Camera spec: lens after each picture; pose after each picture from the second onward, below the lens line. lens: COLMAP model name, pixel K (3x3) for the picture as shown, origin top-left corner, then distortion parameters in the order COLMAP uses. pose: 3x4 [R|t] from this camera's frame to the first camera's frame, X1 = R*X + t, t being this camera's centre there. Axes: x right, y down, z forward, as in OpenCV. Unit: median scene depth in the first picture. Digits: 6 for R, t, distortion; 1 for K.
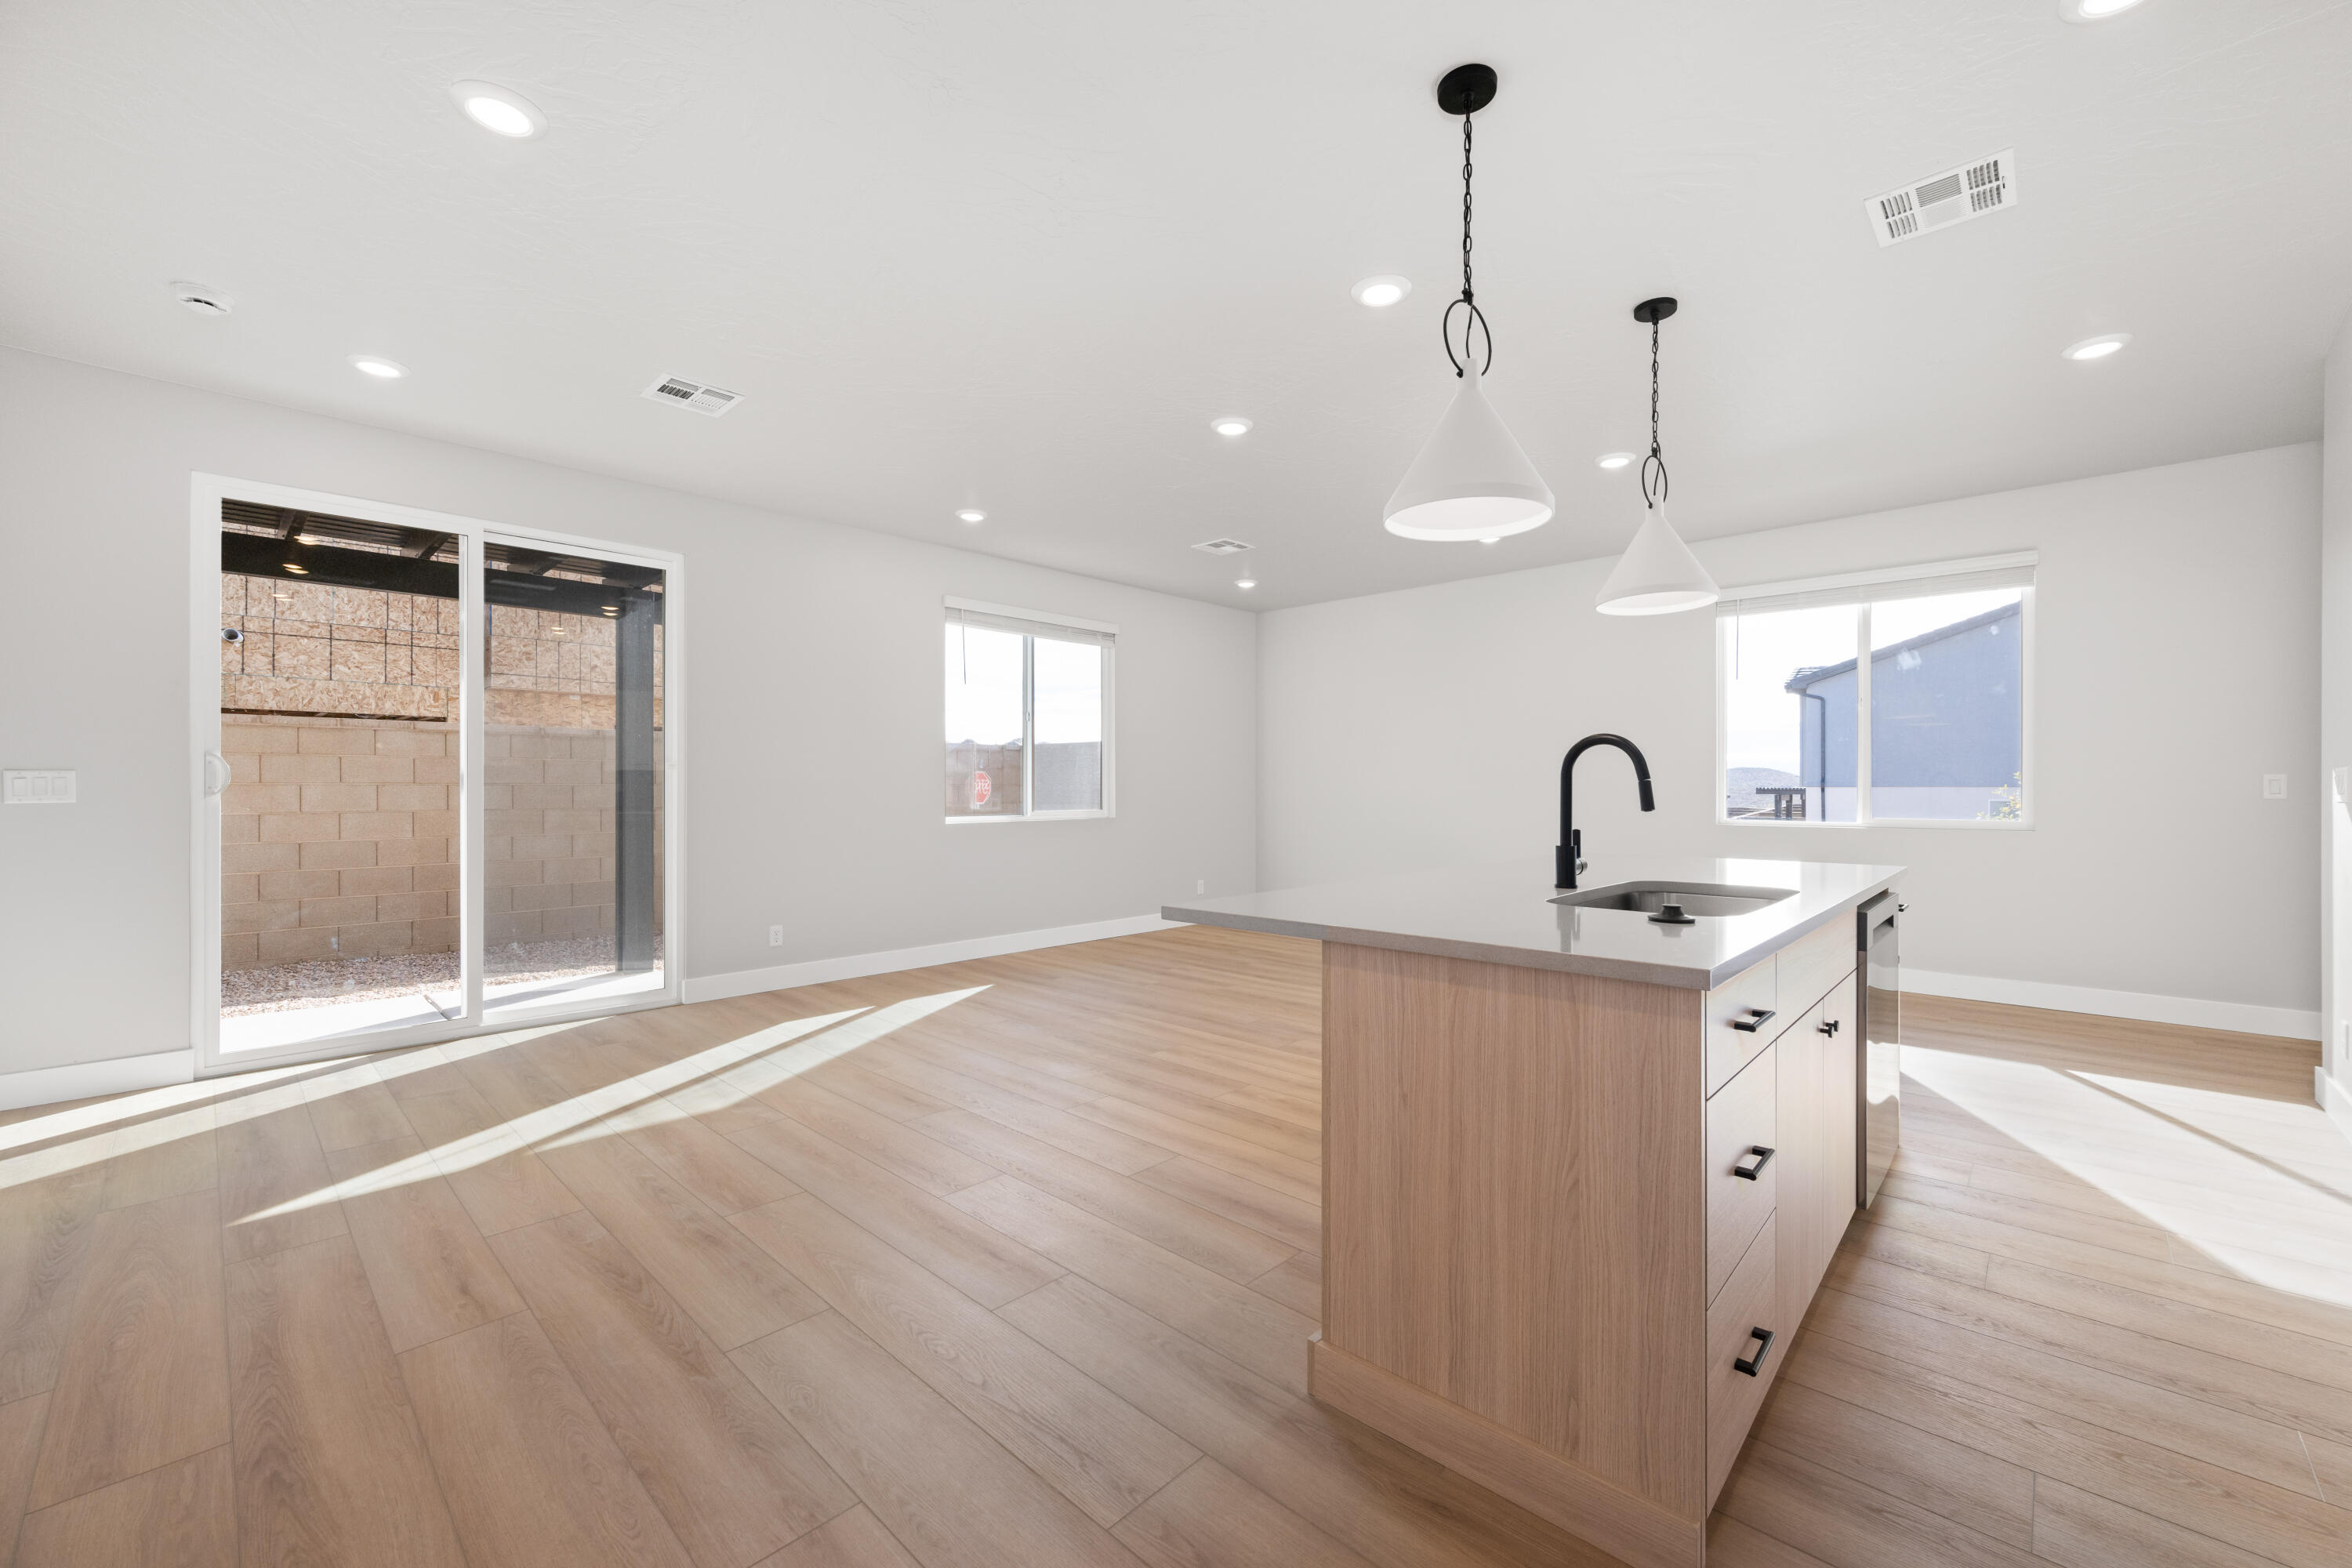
lens RADIAL K [[924.5, 0, 1176.0], [0, 924.5, 784.0], [0, 0, 1]] dist [0.001186, 0.000068]
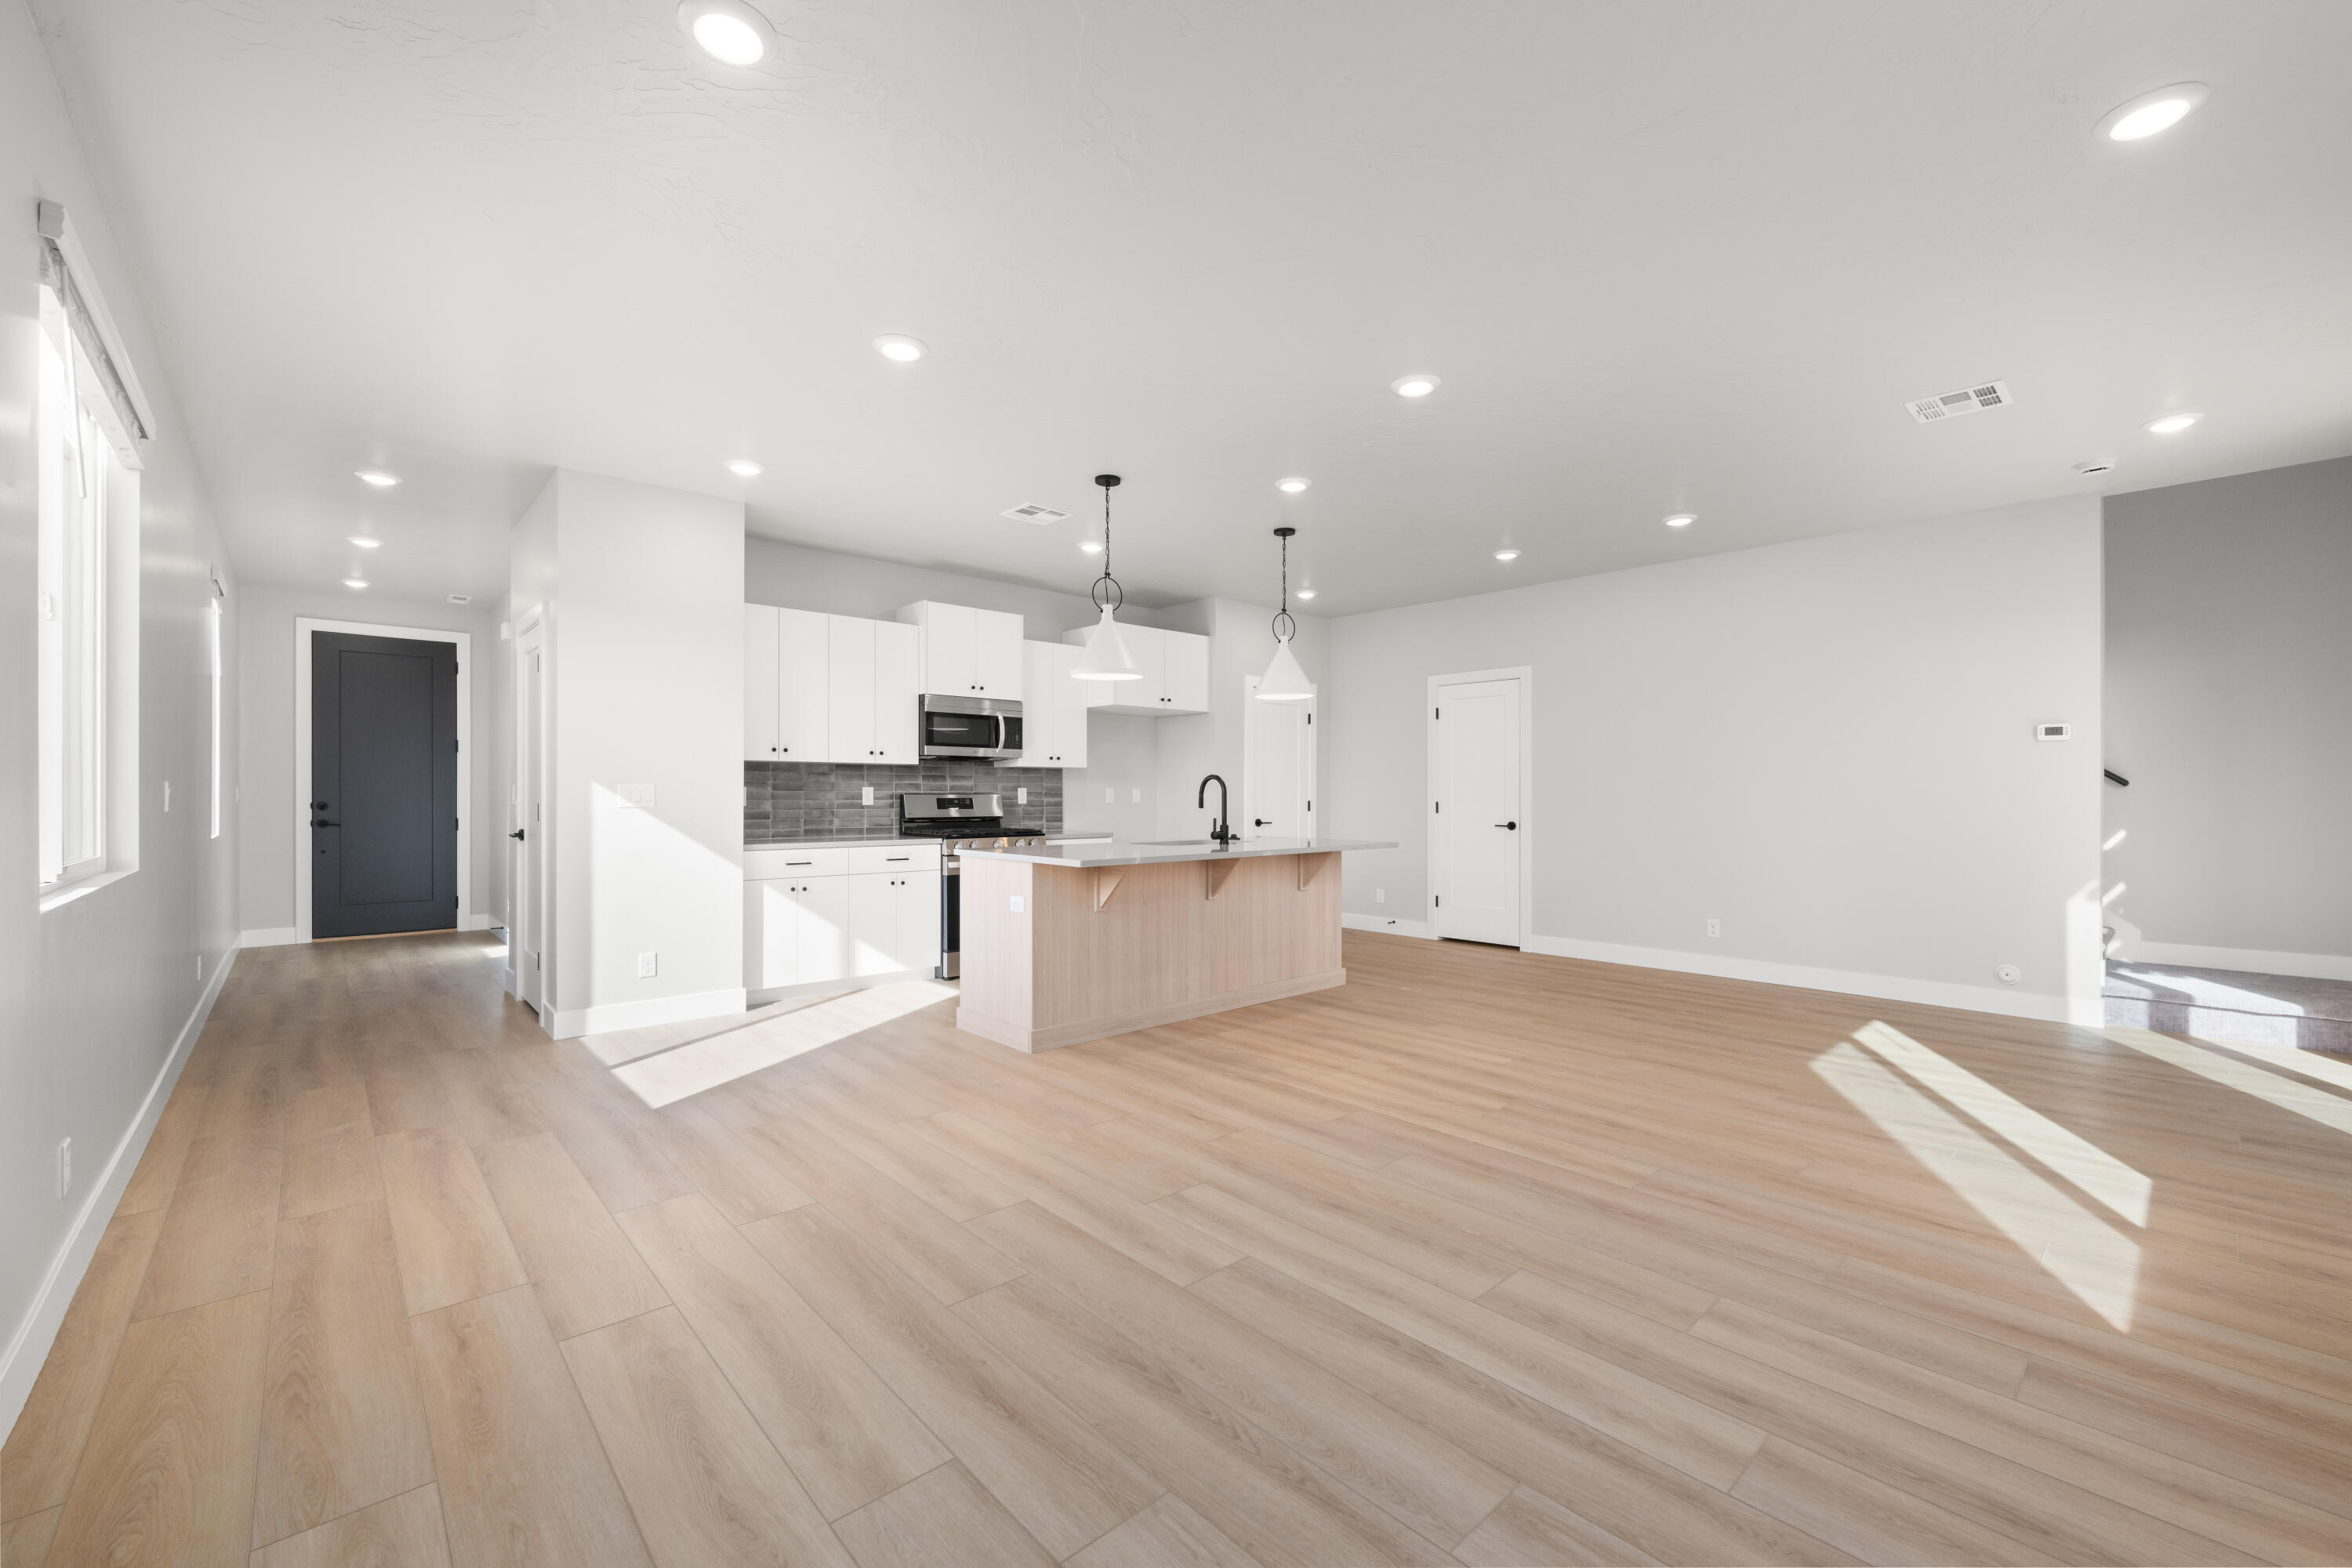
lens RADIAL K [[966.6, 0, 1181.0], [0, 966.6, 797.4], [0, 0, 1]] dist [-0.000176, 0.000471]
pose [[-0.998188, -0.003727, 0.060064, 0.133504], [-0.003787, 0.999992, -0.000880, 0.002295], [-0.060060, -0.001106, -0.998194, 1.137529]]
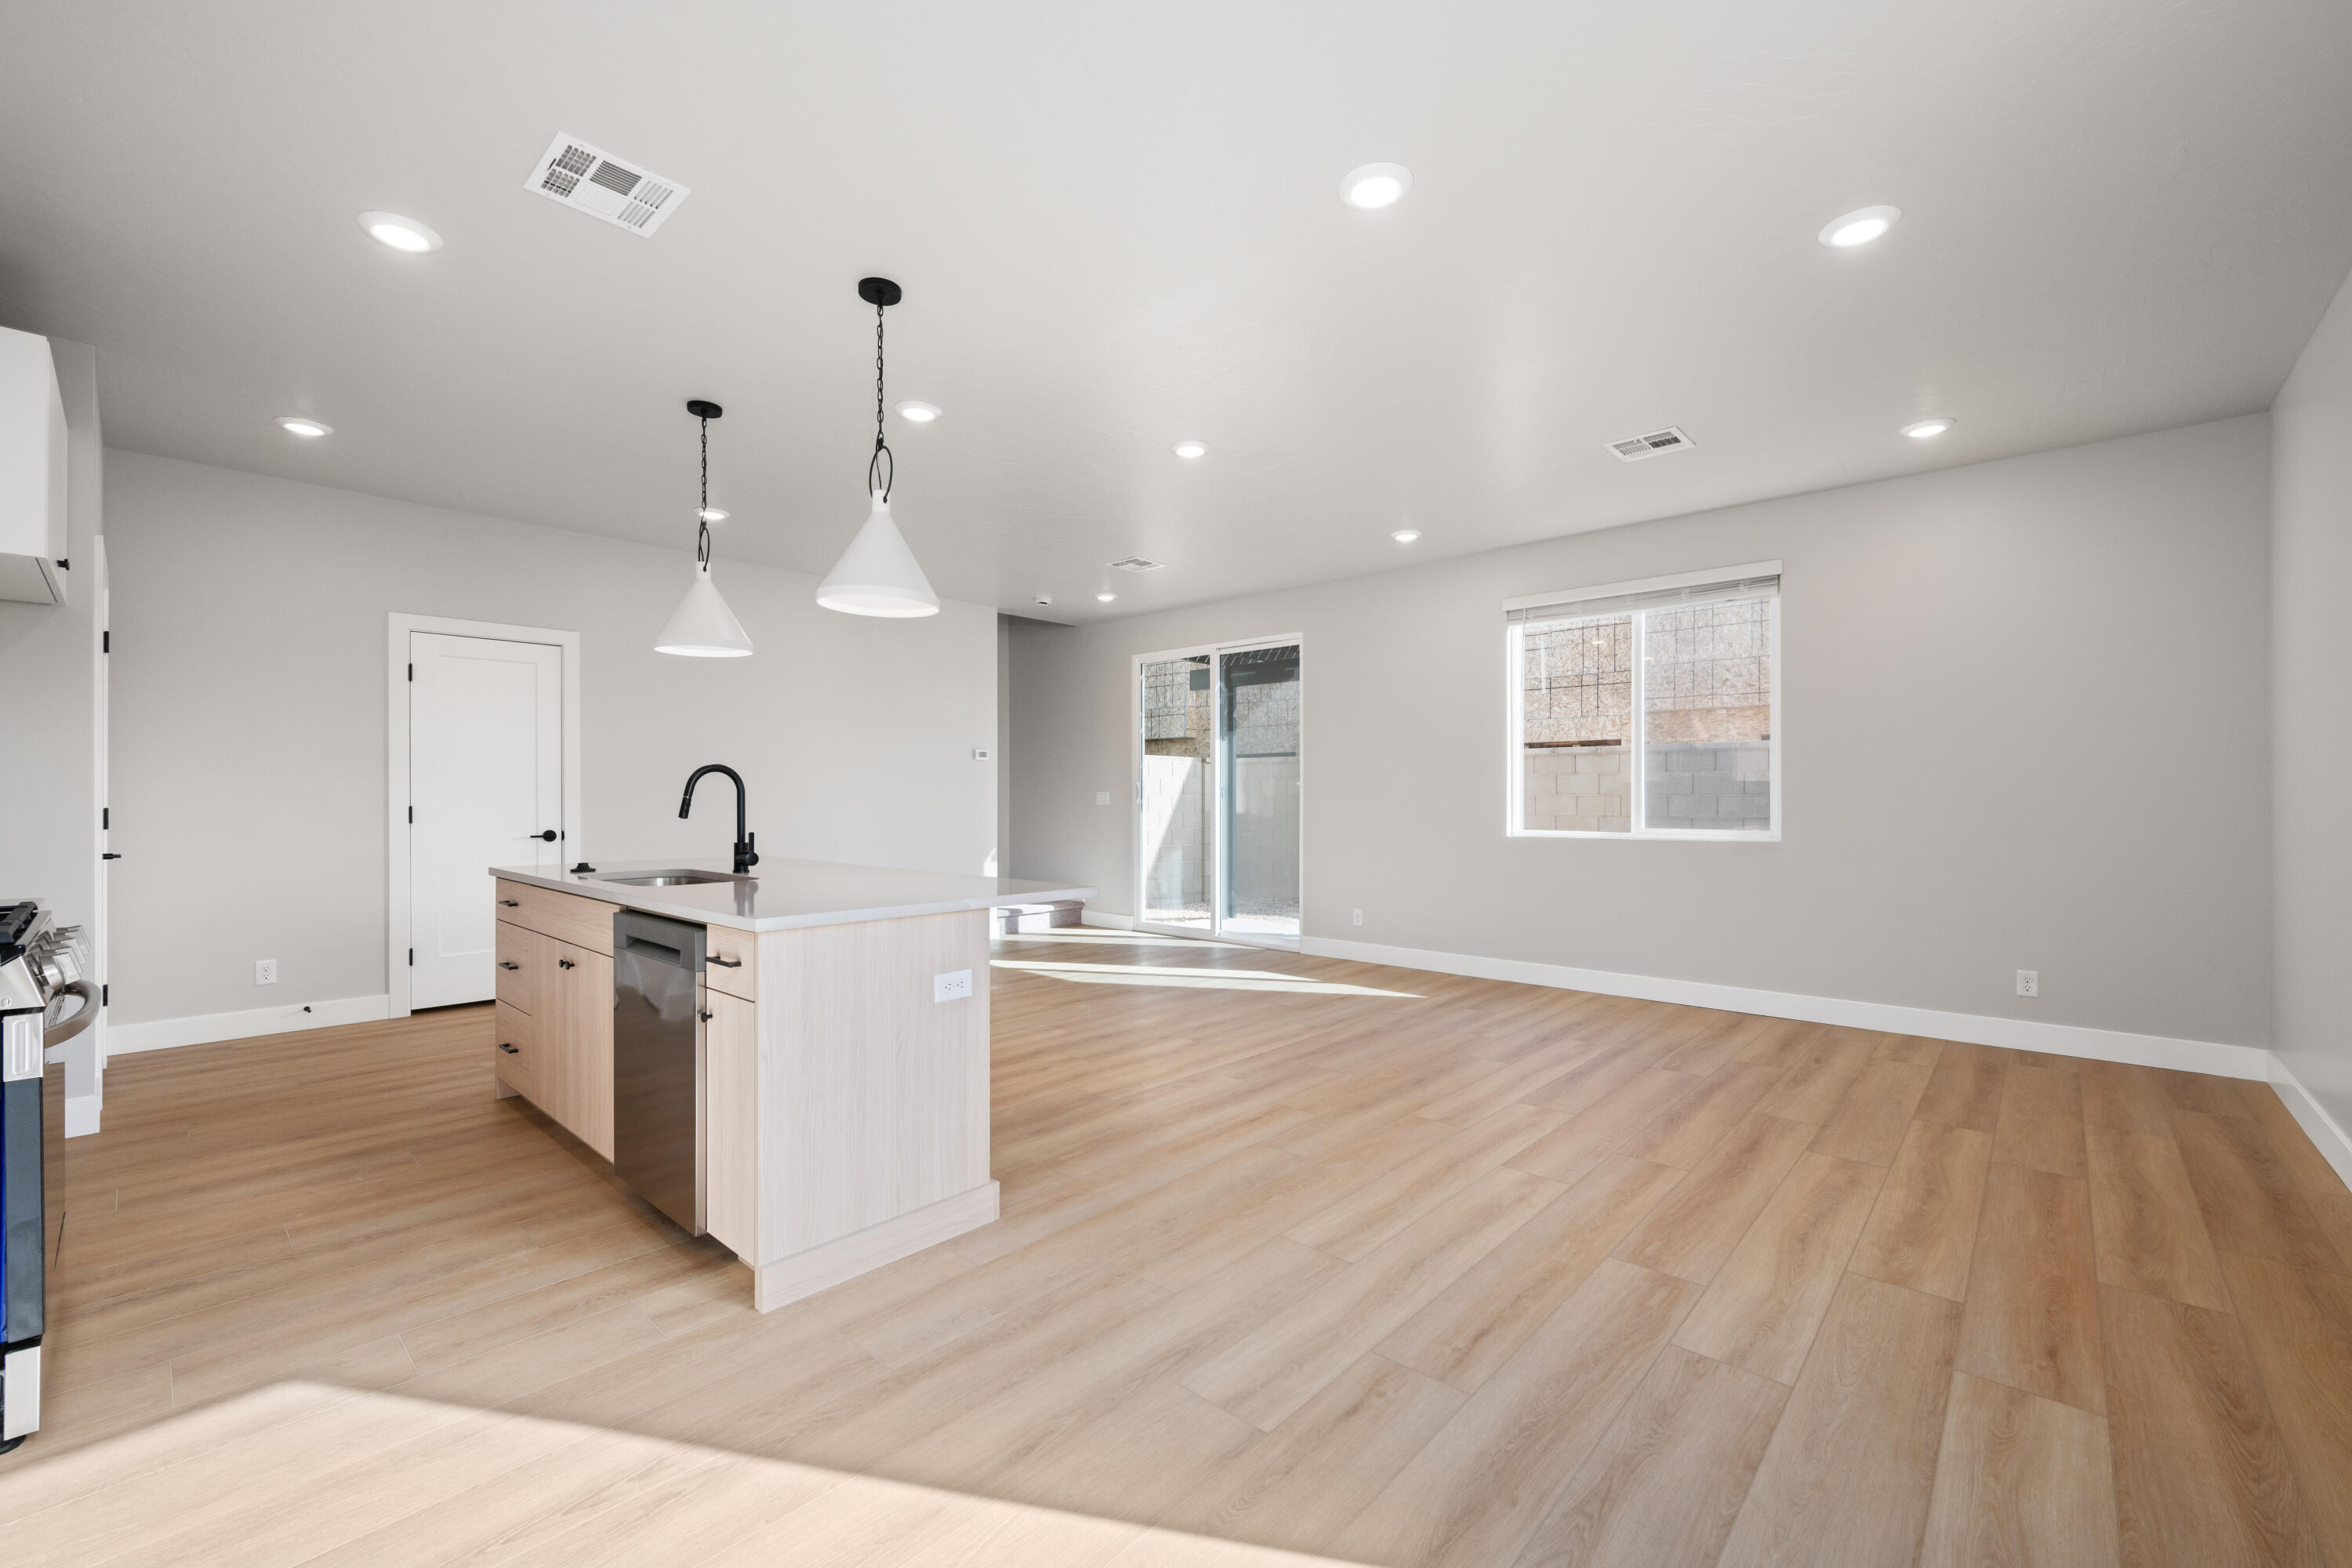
lens RADIAL K [[966.6, 0, 1181.0], [0, 966.6, 797.4], [0, 0, 1]] dist [-0.000176, 0.000471]
pose [[0.043801, -0.000161, -0.999040, 0.670420], [0.004150, 0.999991, 0.000021, 0.000856], [0.999032, -0.004147, 0.043802, 0.558768]]
